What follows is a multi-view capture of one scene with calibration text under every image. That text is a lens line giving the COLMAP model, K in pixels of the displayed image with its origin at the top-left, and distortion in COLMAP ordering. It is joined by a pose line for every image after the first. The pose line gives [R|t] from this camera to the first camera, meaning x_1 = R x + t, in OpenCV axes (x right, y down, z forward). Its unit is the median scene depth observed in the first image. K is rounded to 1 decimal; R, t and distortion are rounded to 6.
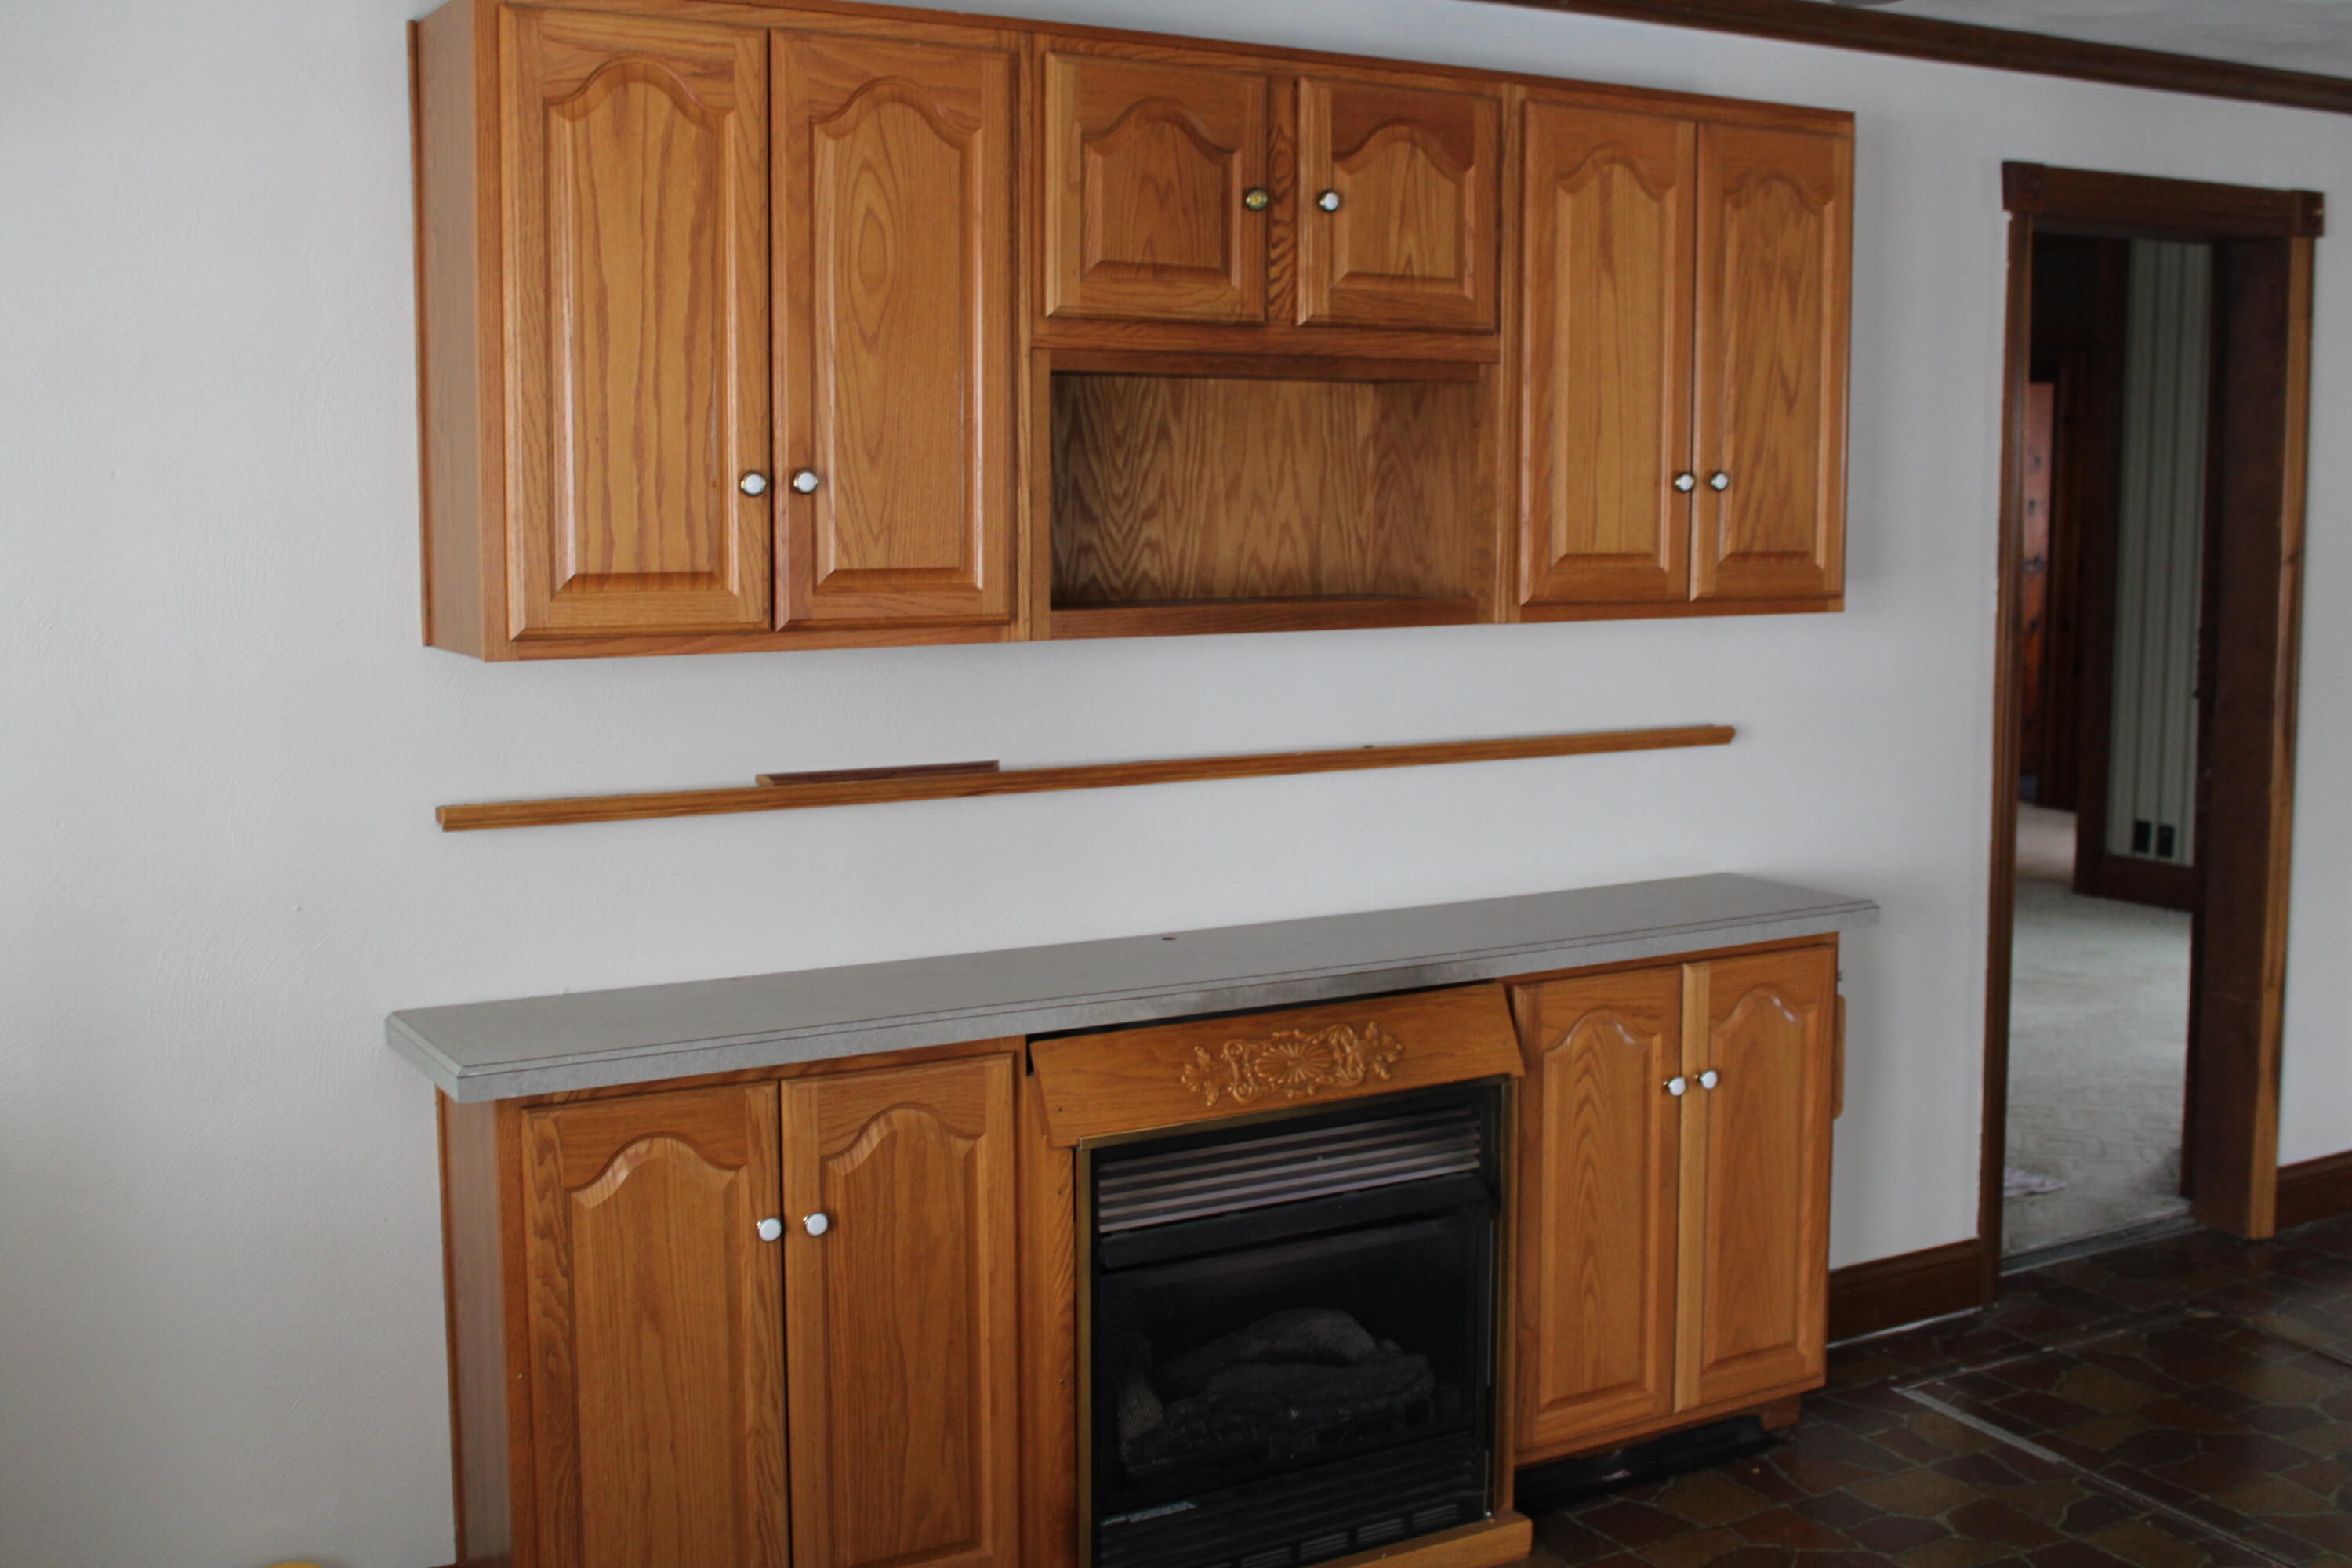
lens RADIAL K [[2496.7, 0, 1201.5], [0, 2496.7, 753.2], [0, 0, 1]] dist [-0.121685, 0.151547]
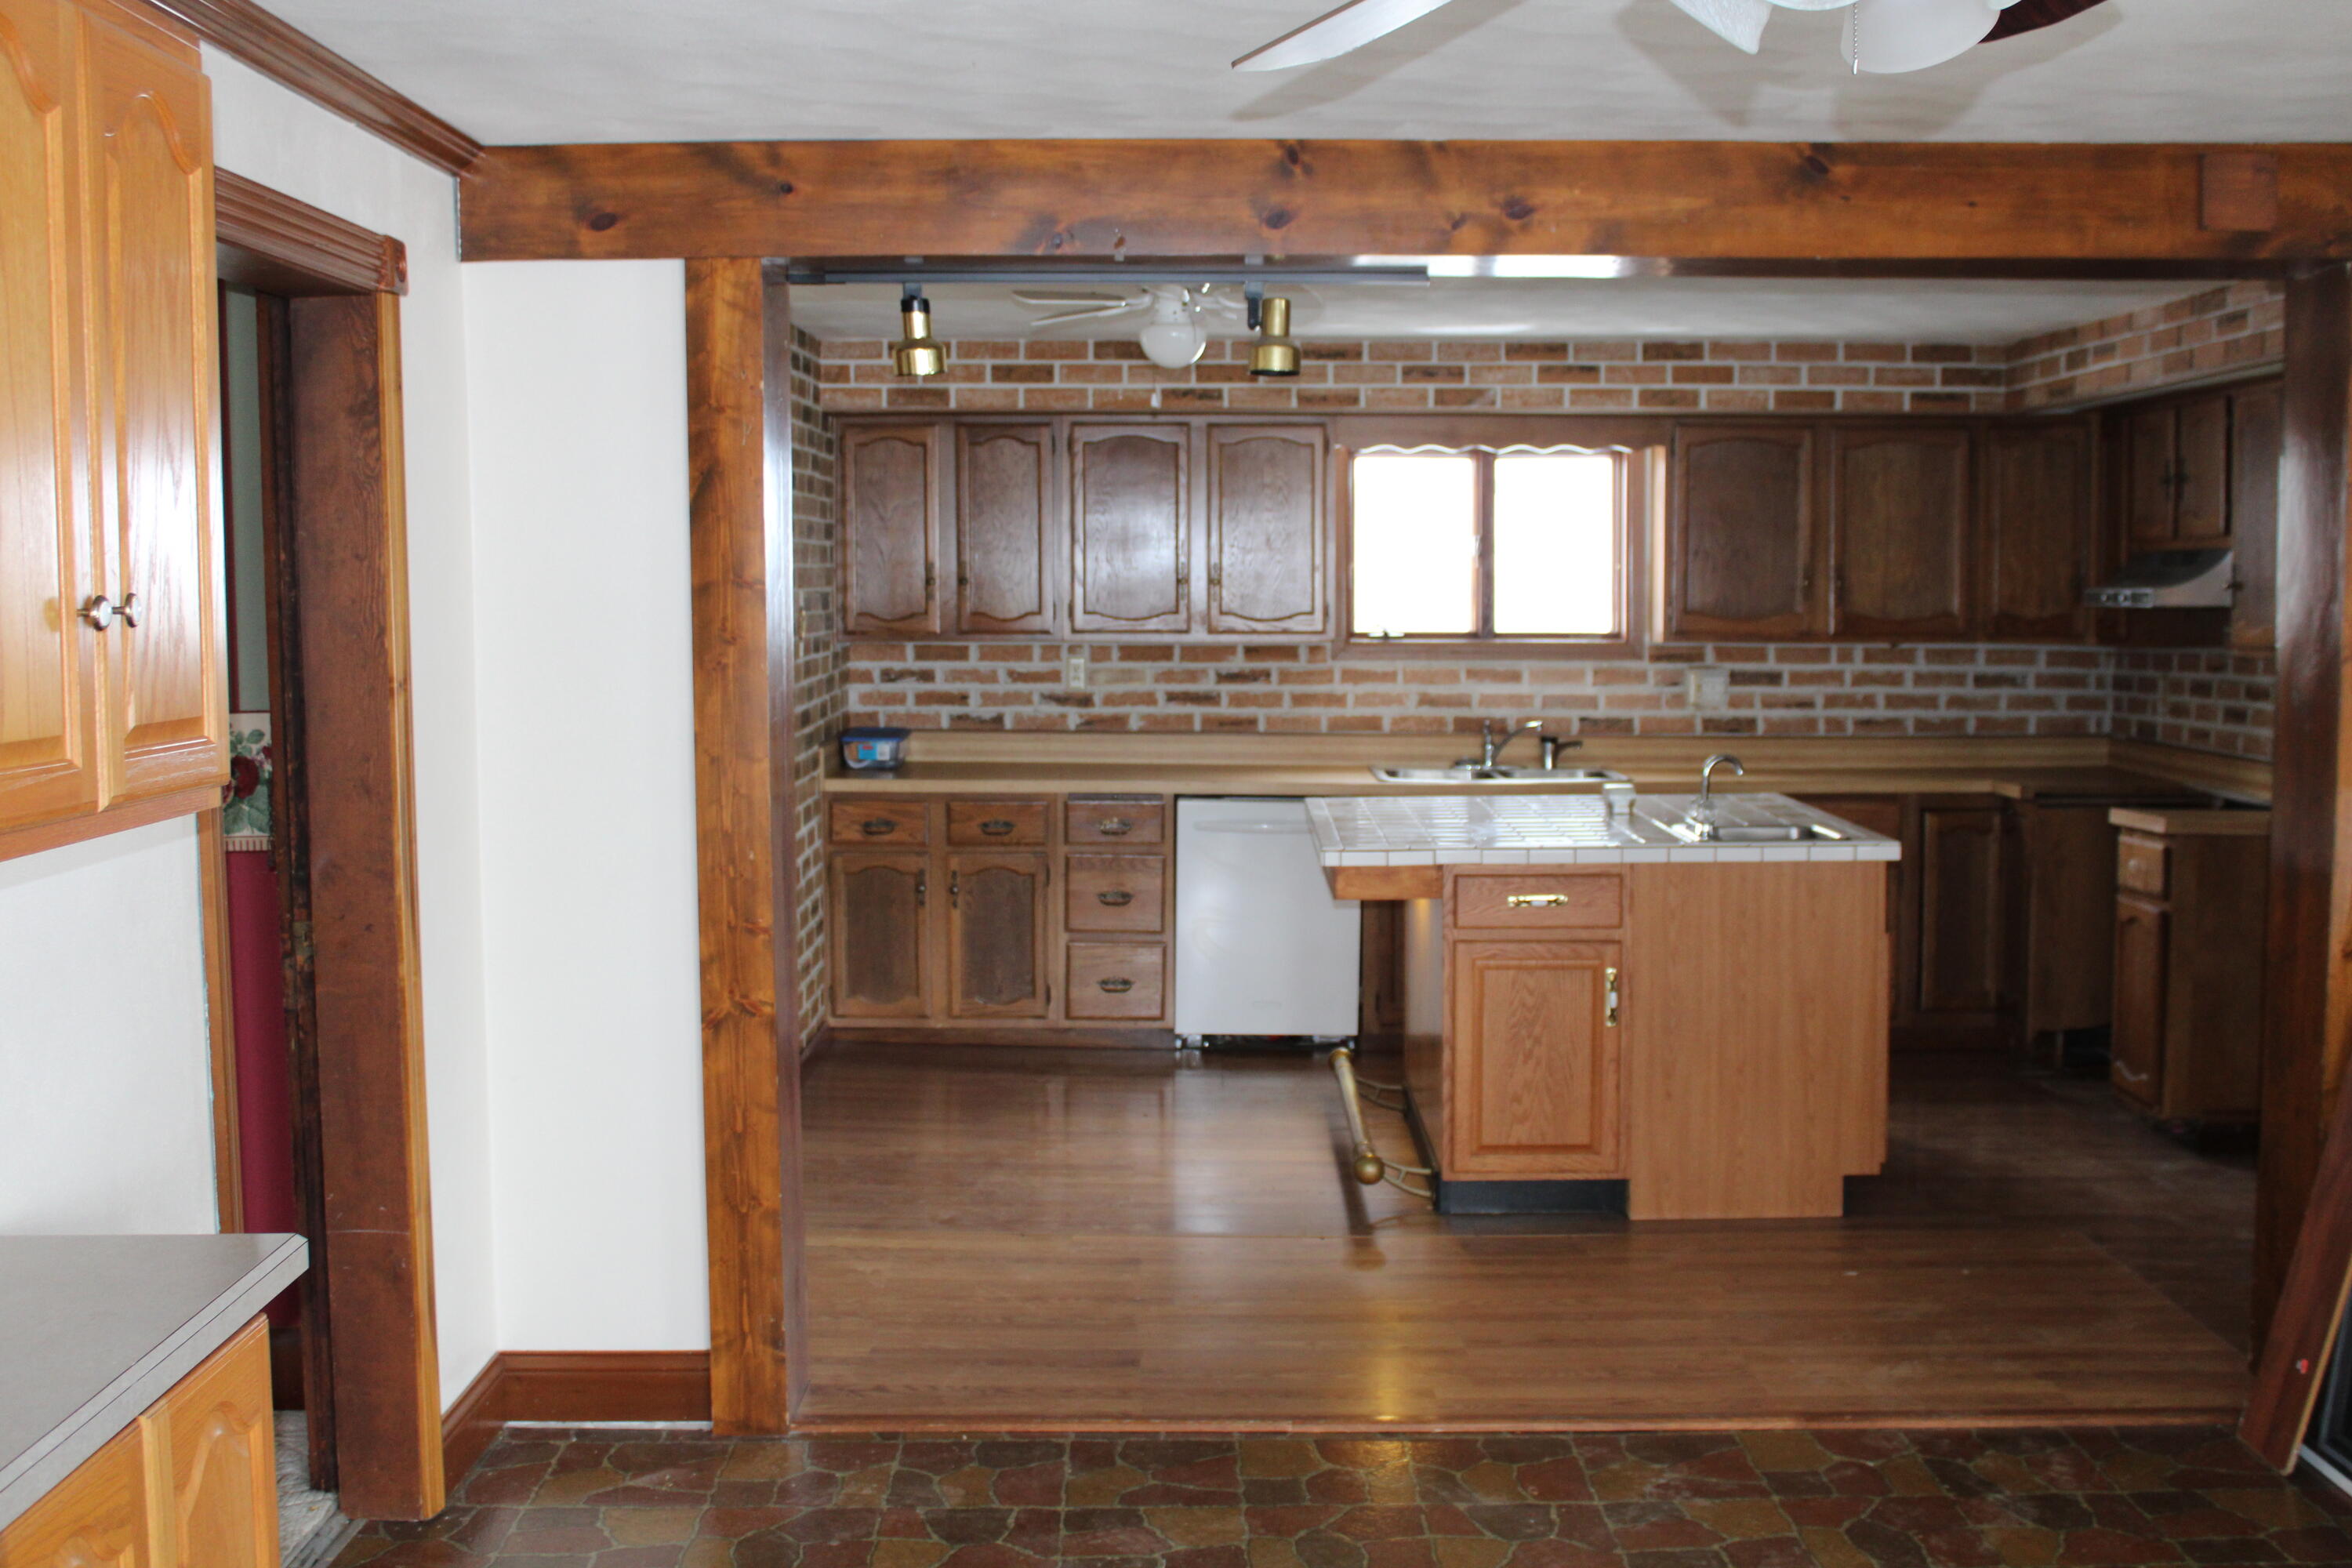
lens RADIAL K [[2496.7, 0, 1201.5], [0, 2496.7, 753.2], [0, 0, 1]] dist [-0.121685, 0.151547]
pose [[0.491043, -0.066170, 0.868619, -0.244862], [0.101146, 0.994698, 0.018595, -0.078909], [-0.865243, 0.078726, 0.495132, 0.633285]]
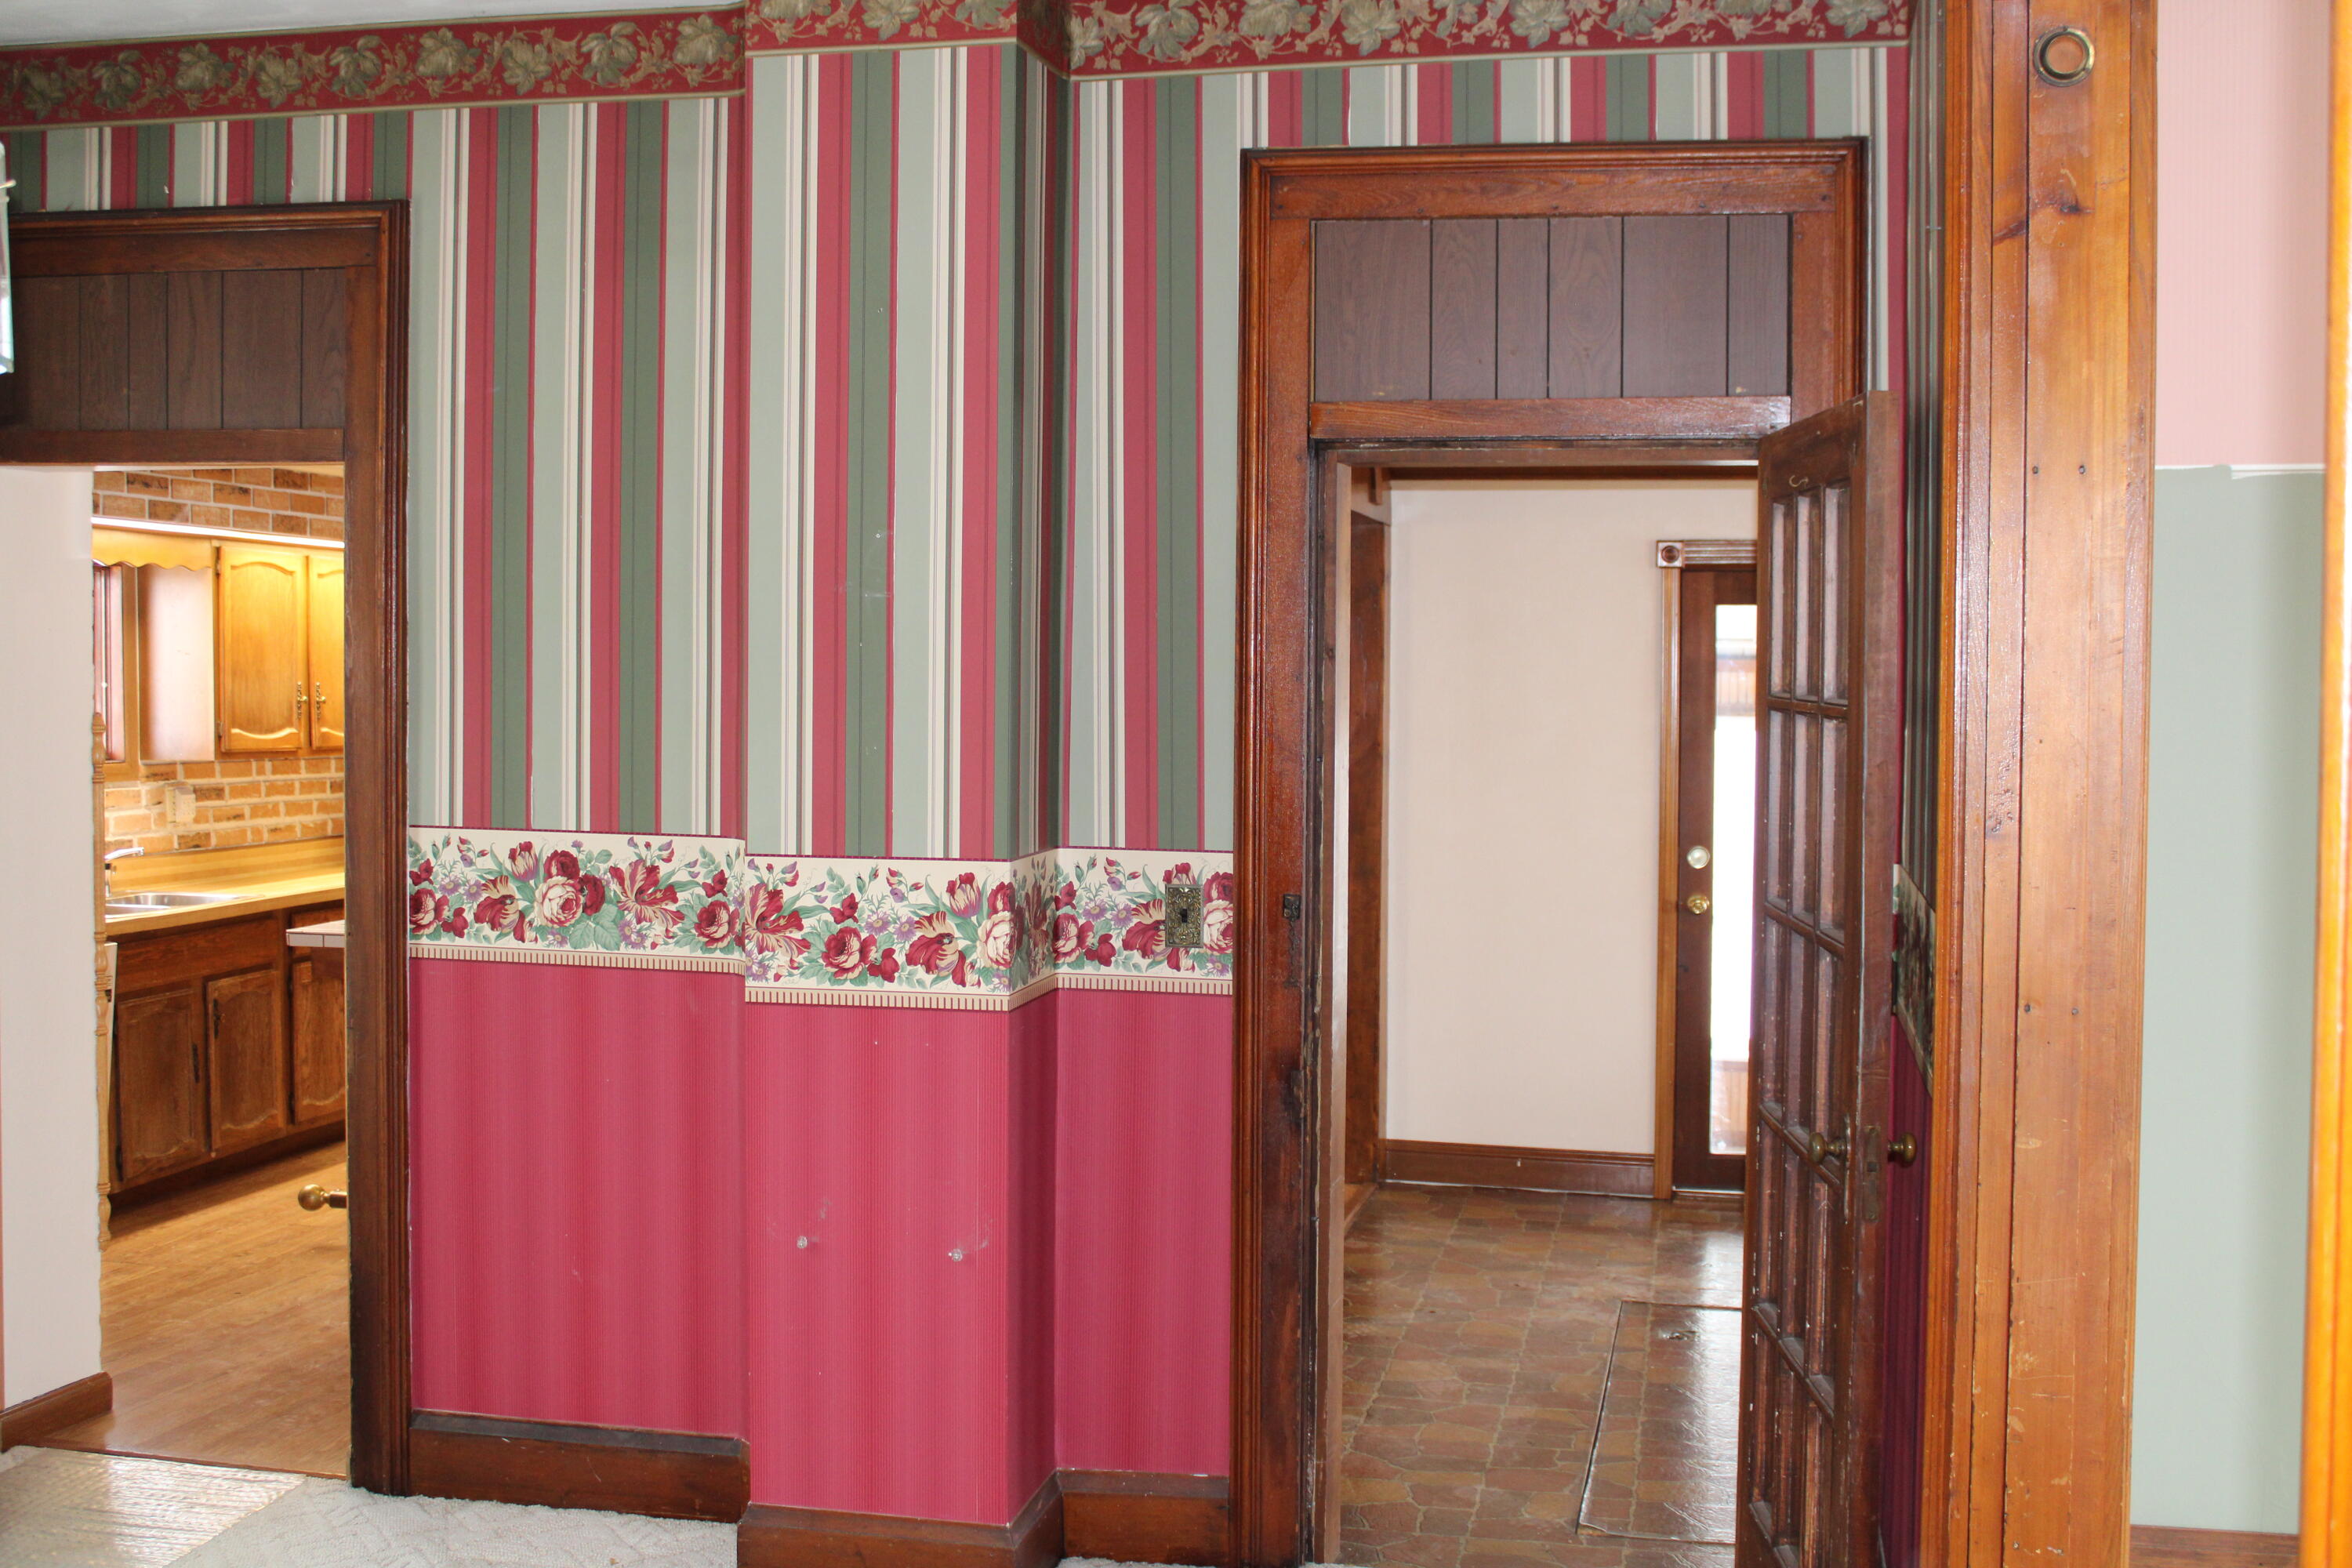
lens RADIAL K [[2496.7, 0, 1201.5], [0, 2496.7, 753.2], [0, 0, 1]] dist [-0.121685, 0.151547]
pose [[-0.739506, -0.028762, 0.672535, -0.264125], [0.065346, 0.991301, 0.114248, -0.370352], [-0.669971, 0.128435, -0.731193, 2.995772]]
